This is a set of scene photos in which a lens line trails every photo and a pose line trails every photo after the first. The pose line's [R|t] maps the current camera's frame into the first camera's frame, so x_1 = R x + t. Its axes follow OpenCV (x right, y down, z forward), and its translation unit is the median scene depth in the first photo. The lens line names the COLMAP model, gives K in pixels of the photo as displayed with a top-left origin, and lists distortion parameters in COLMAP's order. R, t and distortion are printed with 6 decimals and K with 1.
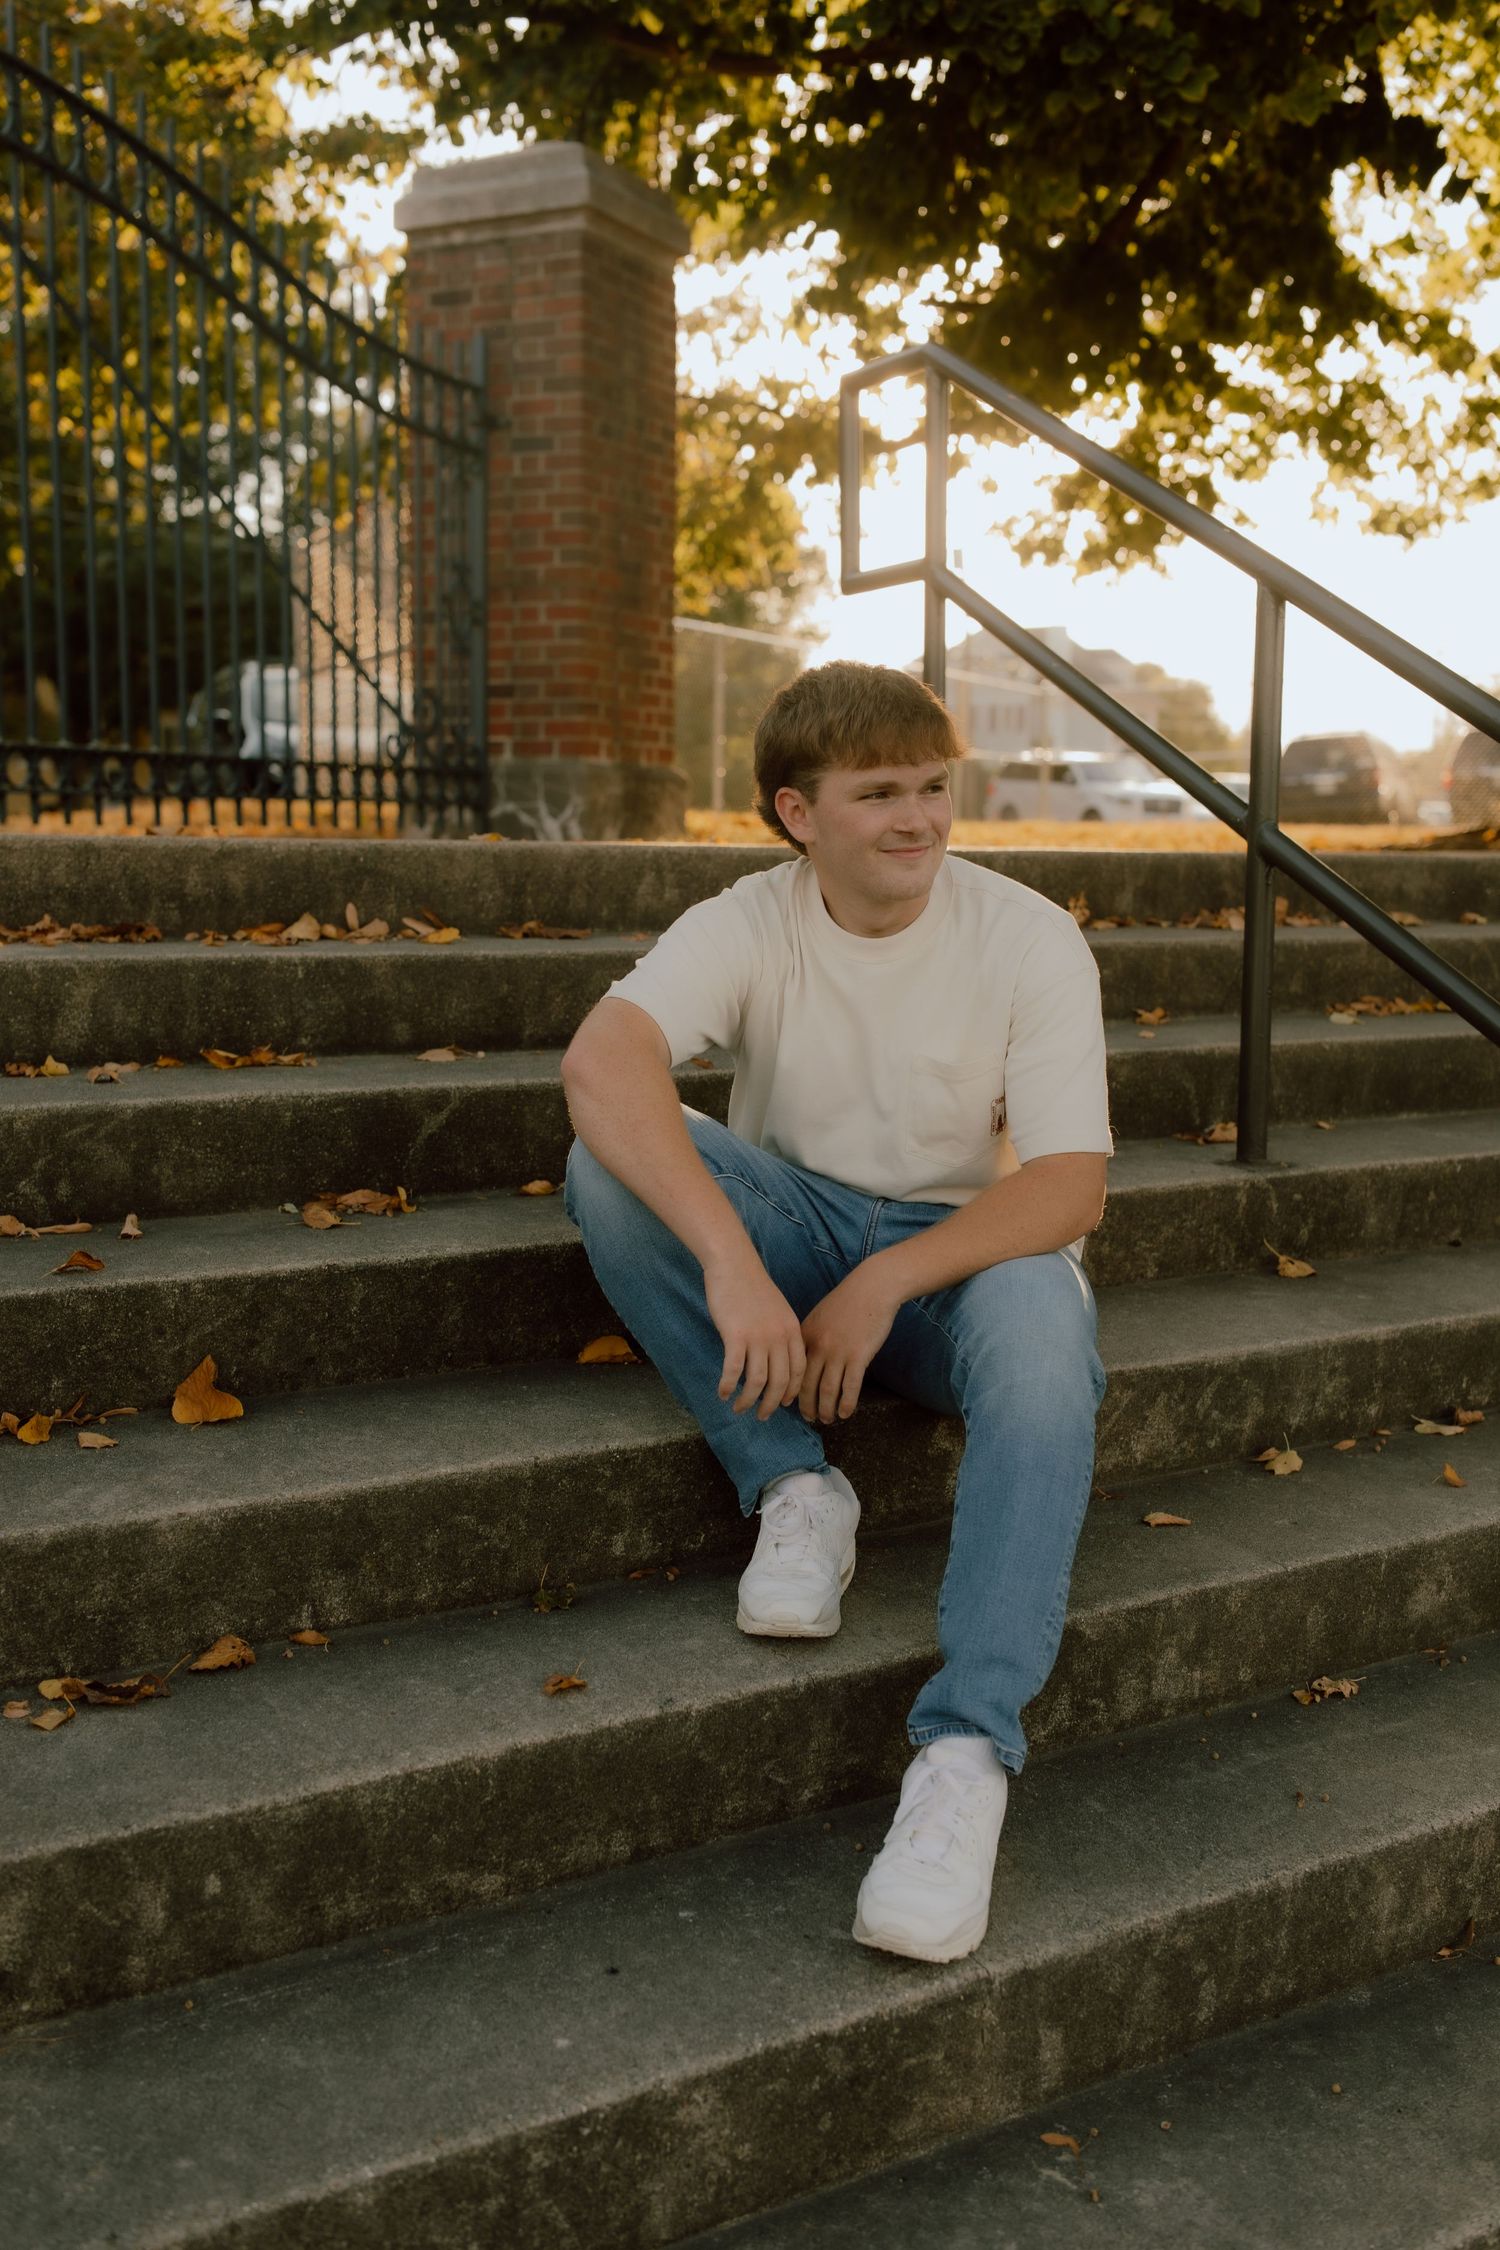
lens RADIAL K [[2133.8, 0, 750.0], [0, 2133.8, 1125.0], [0, 0, 1]] dist [-0.066173, 0.154197]
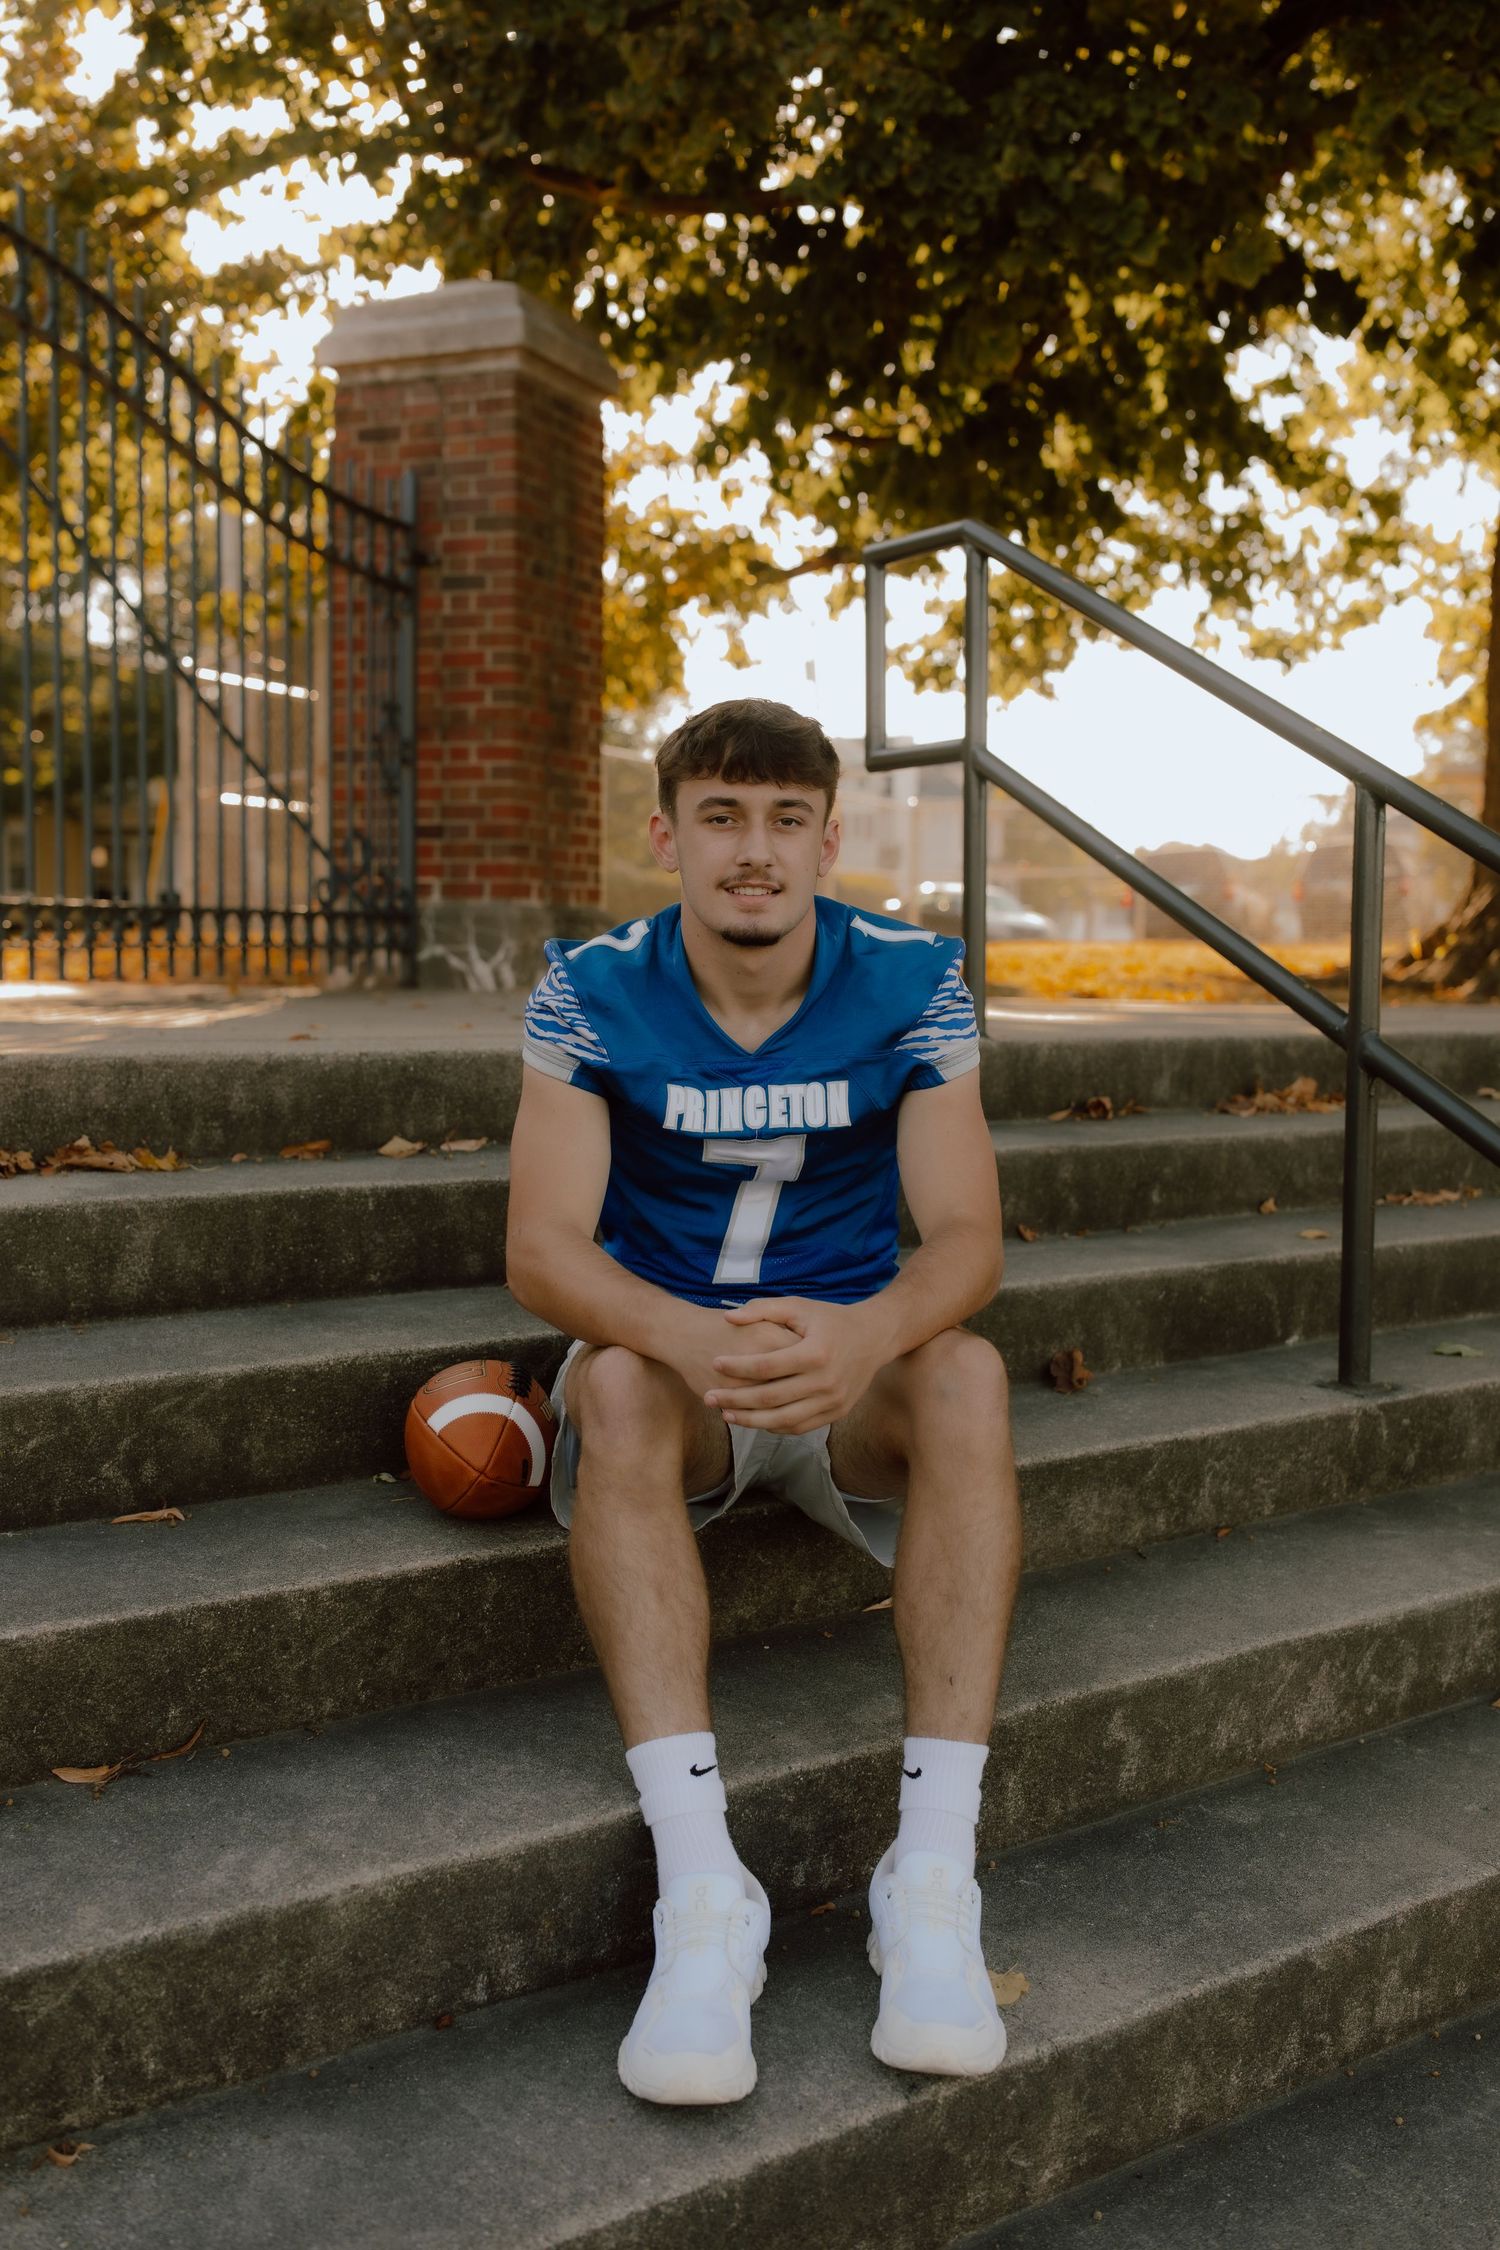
lens RADIAL K [[2142.2, 0, 750.0], [0, 2142.2, 1125.0], [0, 0, 1]] dist [-0.024009, 0.010008]
pose [[0.998066, -0.004817, 0.061975, -0.083981], [0.008039, 0.998623, -0.051848, -0.045627], [-0.061640, 0.052246, 0.996730, 0.047388]]
